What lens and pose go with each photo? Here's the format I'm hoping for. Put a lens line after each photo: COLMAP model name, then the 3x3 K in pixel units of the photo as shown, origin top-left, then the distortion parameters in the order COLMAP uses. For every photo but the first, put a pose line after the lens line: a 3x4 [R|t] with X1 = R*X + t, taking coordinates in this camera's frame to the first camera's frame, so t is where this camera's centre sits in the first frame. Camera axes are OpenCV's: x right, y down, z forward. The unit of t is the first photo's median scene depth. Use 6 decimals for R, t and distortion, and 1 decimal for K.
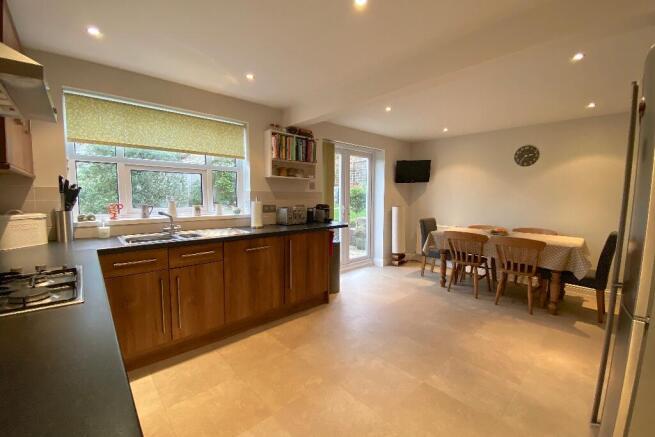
lens RADIAL K [[263.5, 0, 326.0], [0, 263.5, 219.6], [0, 0, 1]] dist [0.023111, -0.023301]
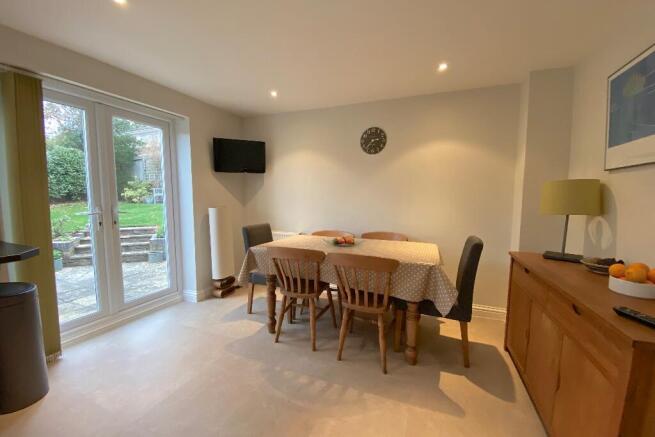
lens RADIAL K [[263.5, 0, 326.0], [0, 263.5, 219.6], [0, 0, 1]] dist [0.023111, -0.023301]
pose [[0.904533, -0.037588, 0.424744, 0.324196], [0.039988, 0.999195, 0.003265, -0.014834], [-0.424525, 0.014031, 0.905307, 0.396597]]
